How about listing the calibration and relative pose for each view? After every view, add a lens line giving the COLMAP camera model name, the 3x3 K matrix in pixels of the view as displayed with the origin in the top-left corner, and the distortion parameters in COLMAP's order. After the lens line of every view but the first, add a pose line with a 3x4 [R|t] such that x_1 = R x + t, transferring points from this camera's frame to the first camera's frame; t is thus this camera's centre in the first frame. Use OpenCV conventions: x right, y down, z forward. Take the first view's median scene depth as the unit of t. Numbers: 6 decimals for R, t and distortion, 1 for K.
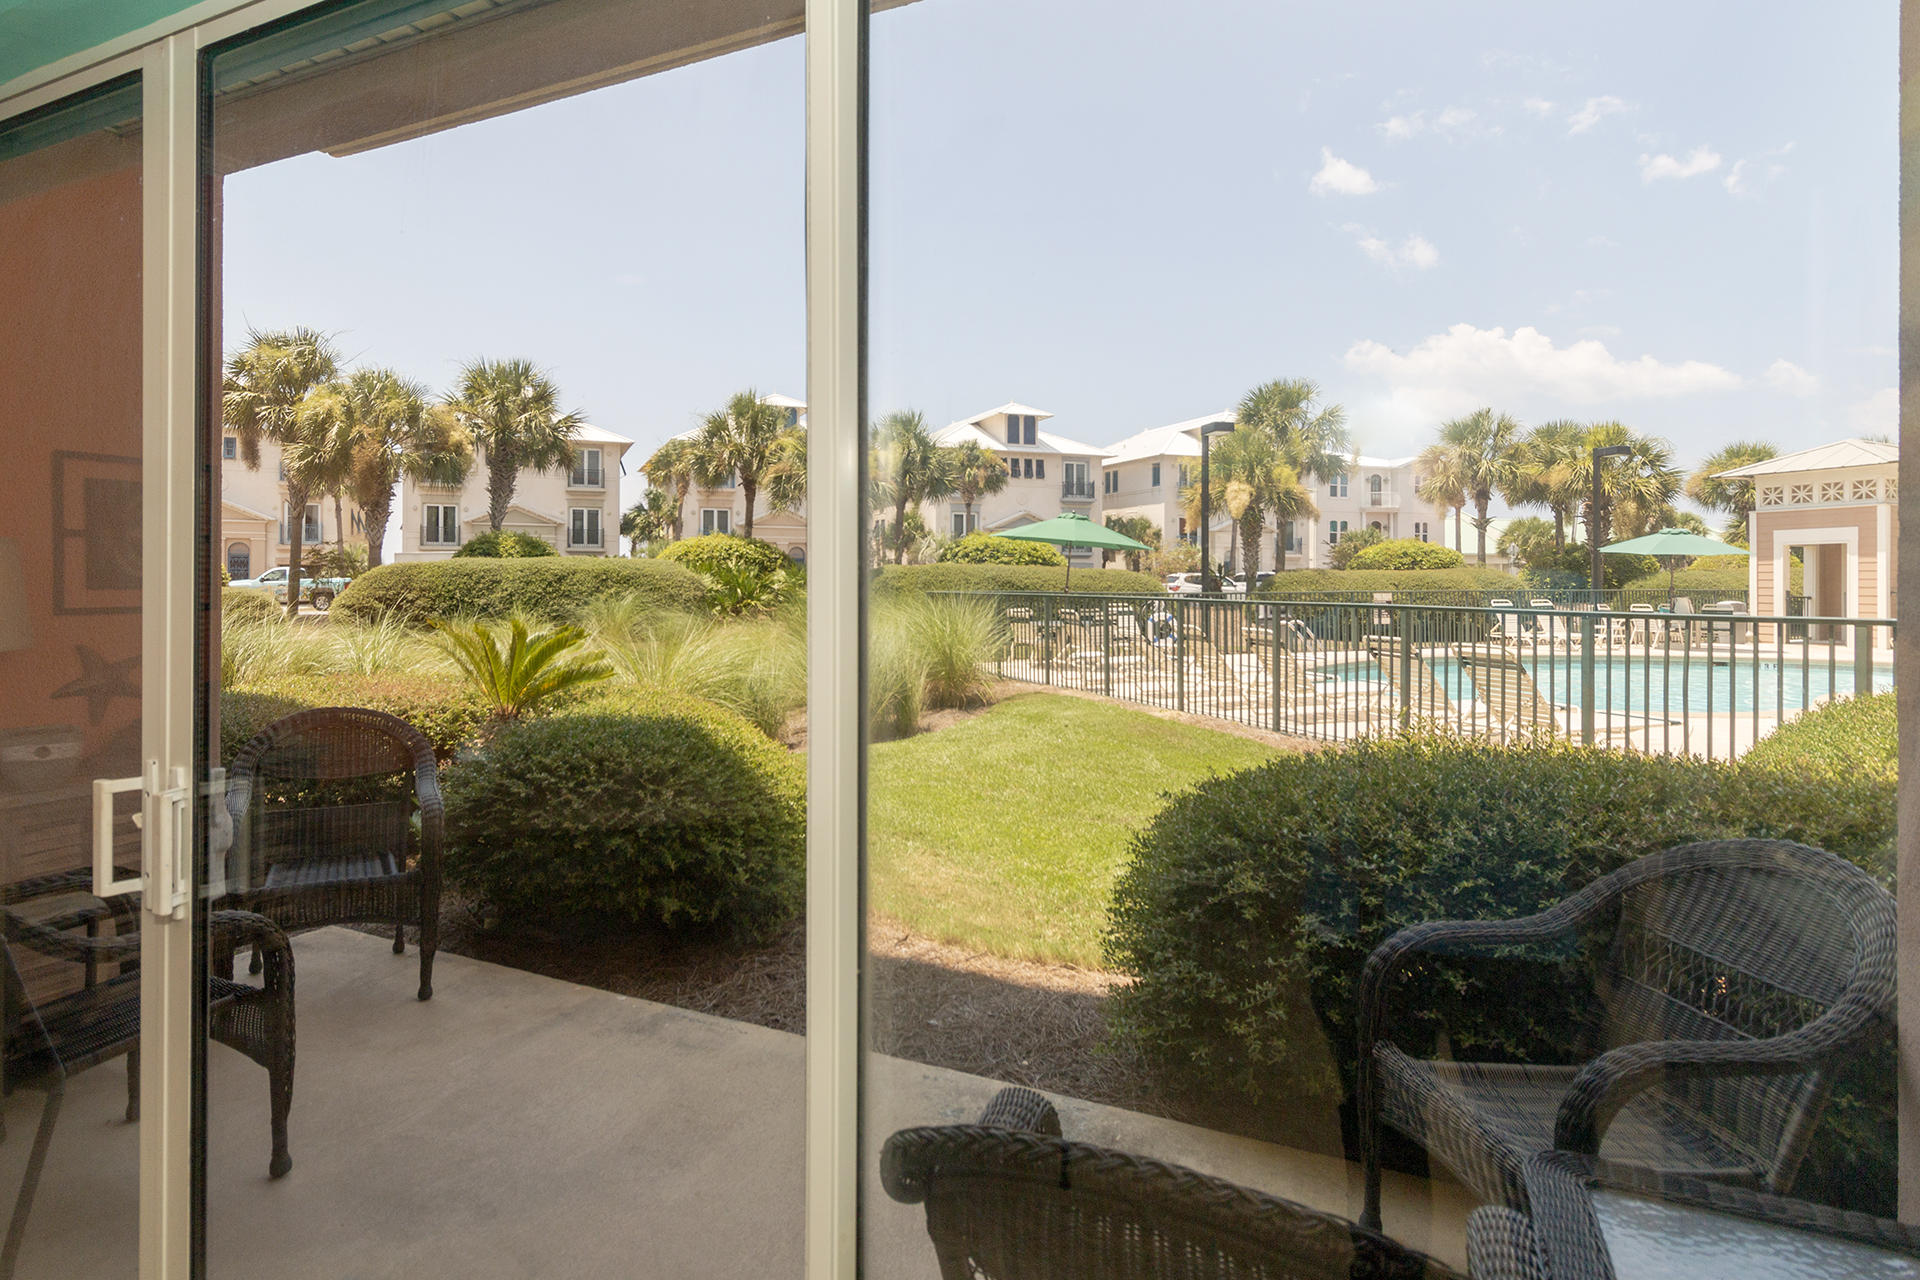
lens RADIAL K [[724.1, 0, 965.1], [0, 724.1, 589.4], [0, 0, 1]] dist [0.000373, 0.000013]
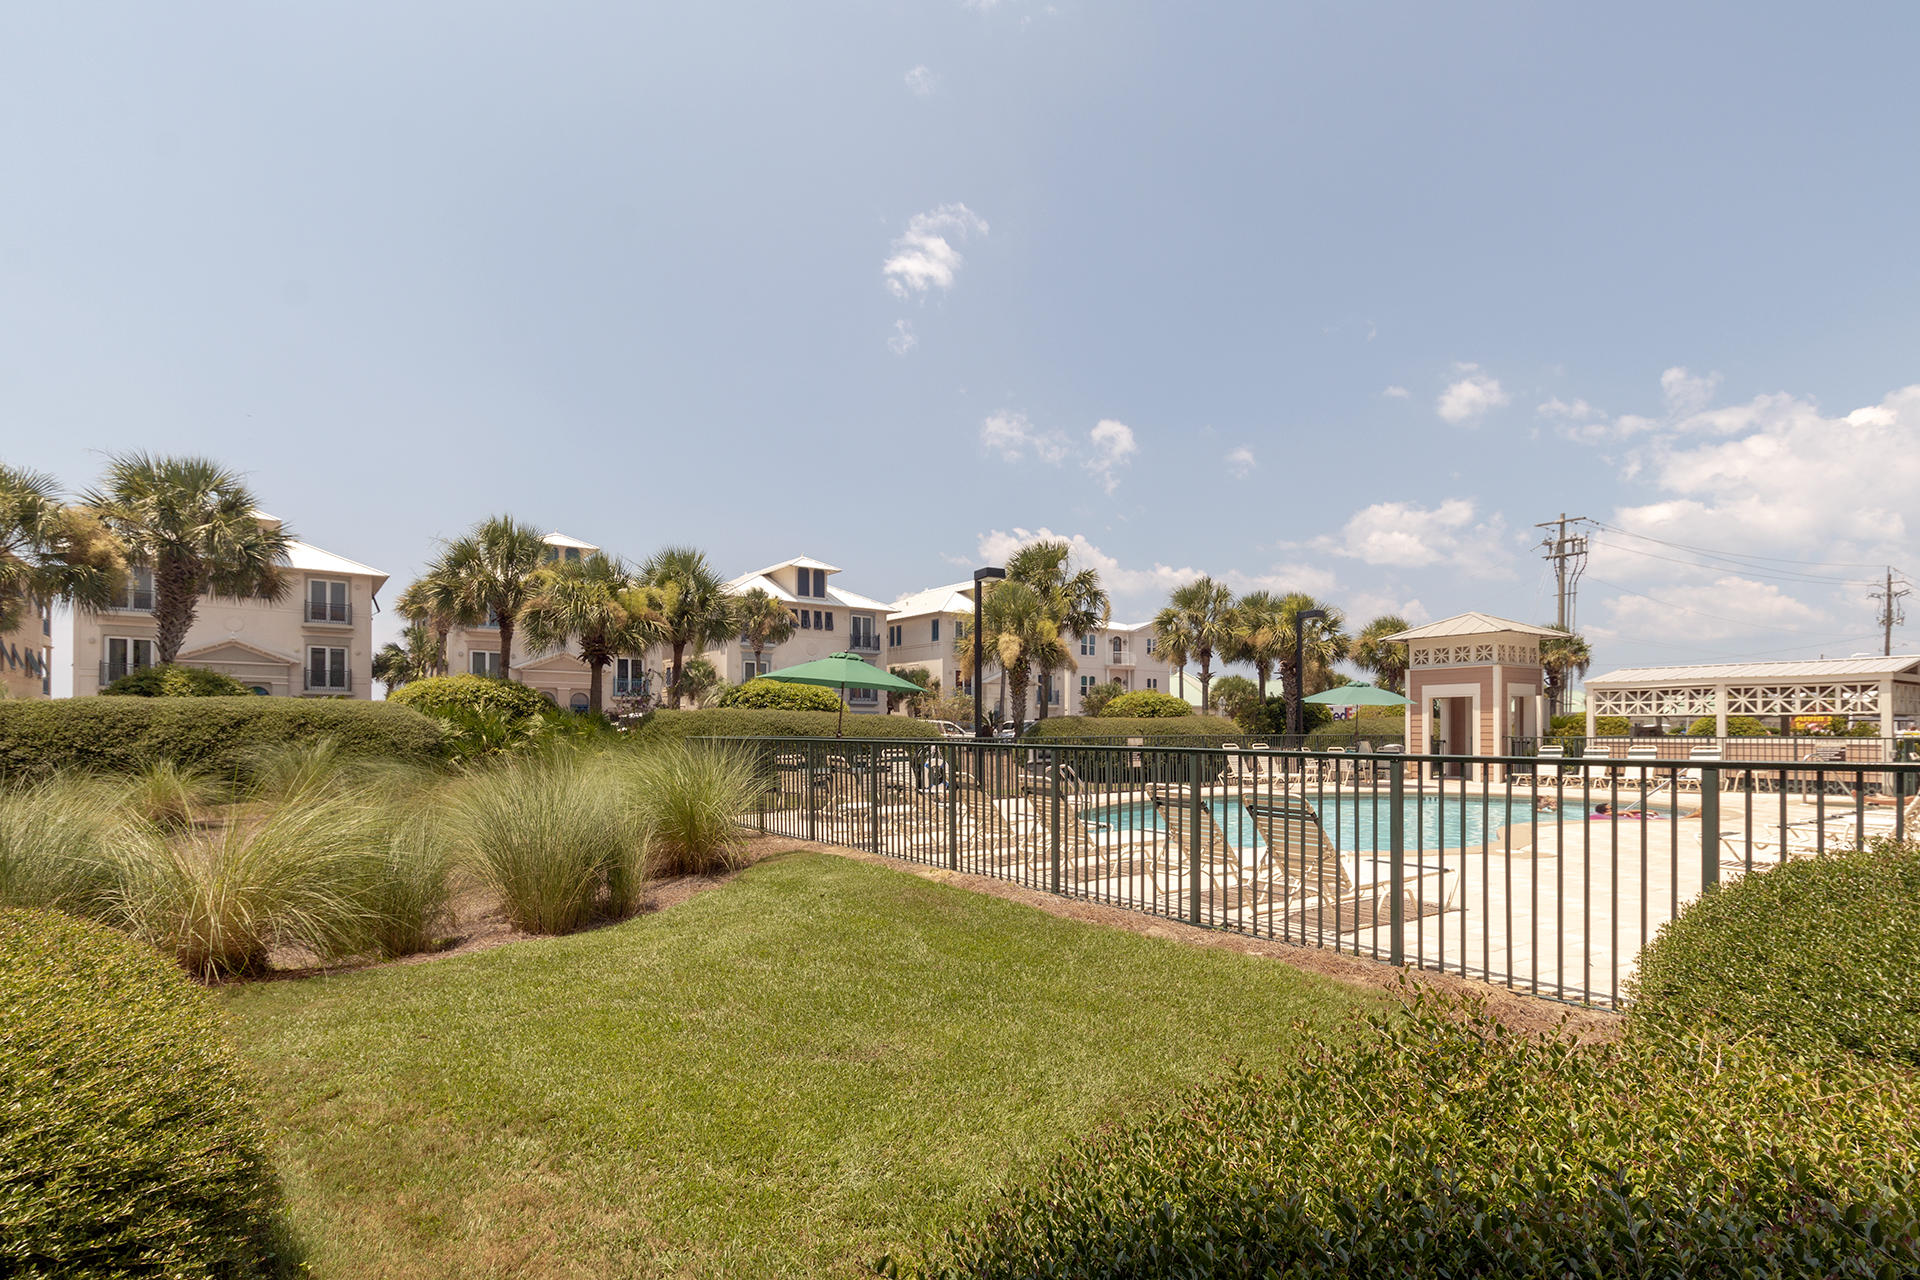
lens RADIAL K [[900.8, 0, 960.0], [0, 900.8, 640.0], [0, 0, 1]] dist [0.000630, -0.000329]
pose [[0.955651, 0.029569, 0.293013, -0.079679], [-0.000117, 0.994985, -0.100026, -0.006543], [-0.294501, 0.095555, 0.950862, -0.244439]]
